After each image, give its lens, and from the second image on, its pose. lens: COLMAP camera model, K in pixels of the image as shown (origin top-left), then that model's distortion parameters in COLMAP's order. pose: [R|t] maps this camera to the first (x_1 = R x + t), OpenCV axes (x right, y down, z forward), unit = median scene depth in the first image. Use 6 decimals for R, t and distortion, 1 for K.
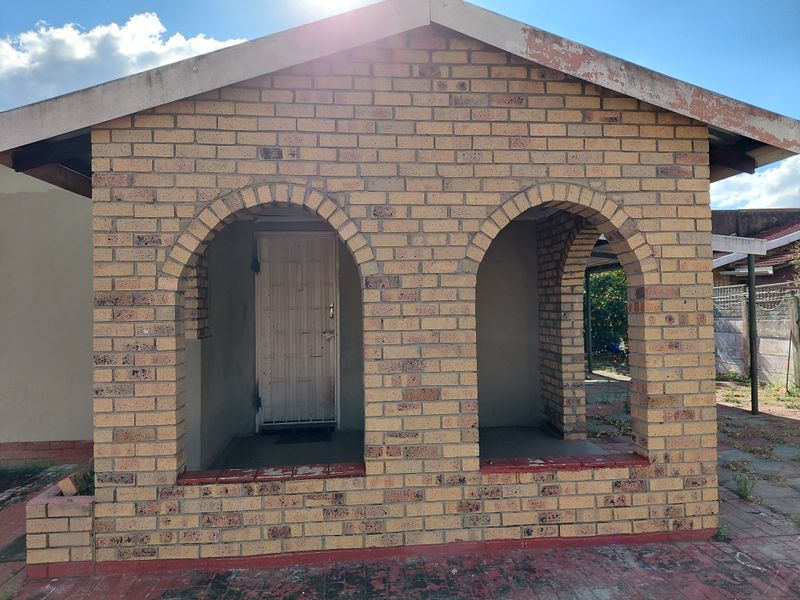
lens RADIAL K [[596.2, 0, 400.0], [0, 596.2, 300.0], [0, 0, 1]] dist [0.078309, -0.133665]
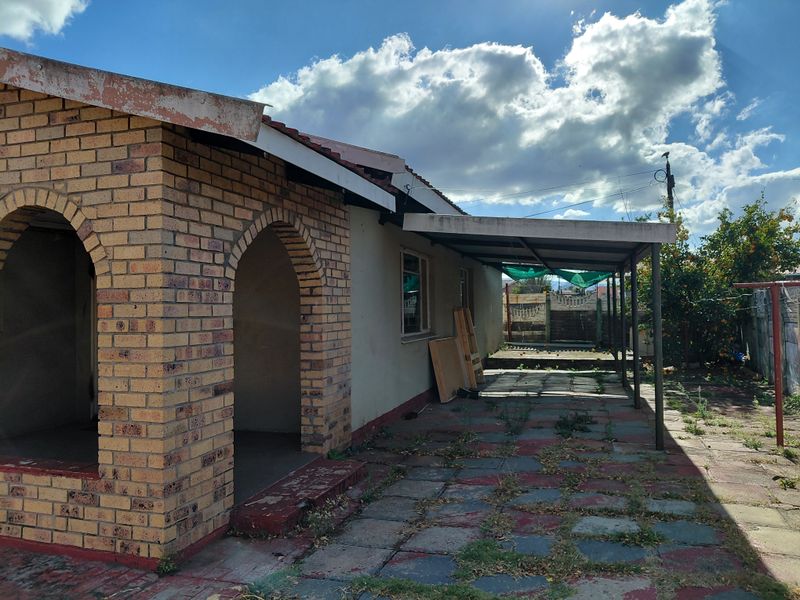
lens RADIAL K [[583.6, 0, 372.1], [0, 583.6, 298.3], [0, 0, 1]] dist [-0.004212, -0.001205]
pose [[0.915130, 0.001023, -0.403158, 1.179817], [-0.000343, 0.999998, 0.001759, -0.011916], [0.403160, -0.001471, 0.915129, 0.337173]]
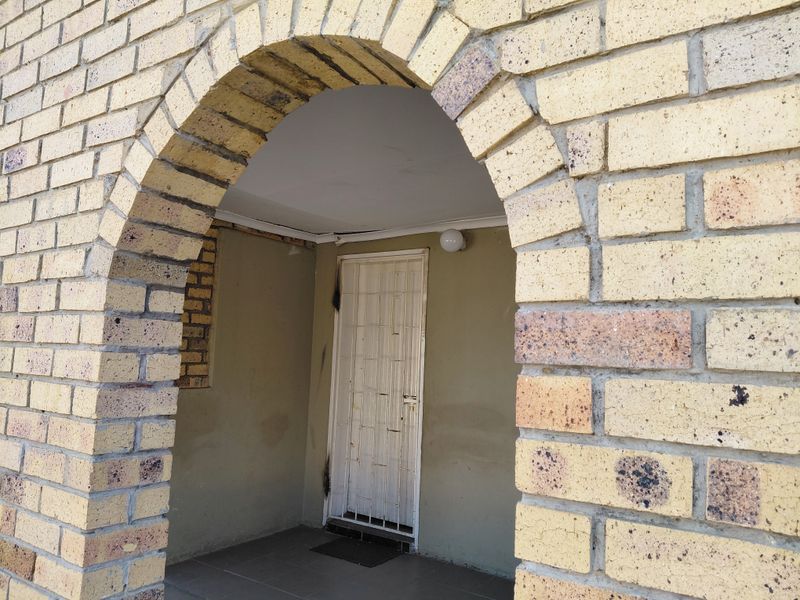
lens RADIAL K [[596.2, 0, 400.0], [0, 596.2, 300.0], [0, 0, 1]] dist [0.078309, -0.133665]
pose [[0.764580, -0.013892, -0.644379, 0.520112], [-0.042811, 0.996465, -0.072280, -0.008210], [0.643105, 0.082851, 0.761283, 0.806968]]
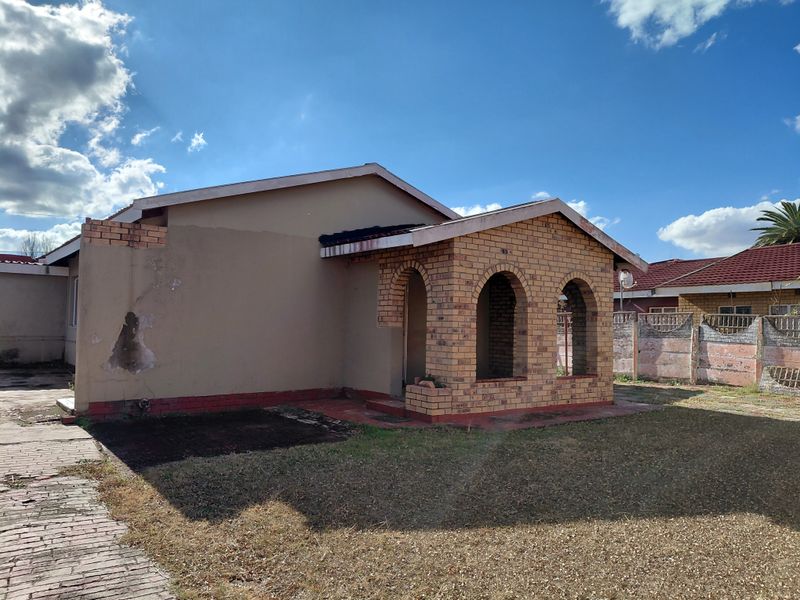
lens RADIAL K [[596.2, 0, 400.0], [0, 596.2, 300.0], [0, 0, 1]] dist [0.078309, -0.133665]
pose [[0.853196, 0.058942, 0.518249, -1.782306], [-0.042377, 0.998143, -0.043756, 0.083281], [-0.519865, 0.015370, 0.854110, -0.863411]]
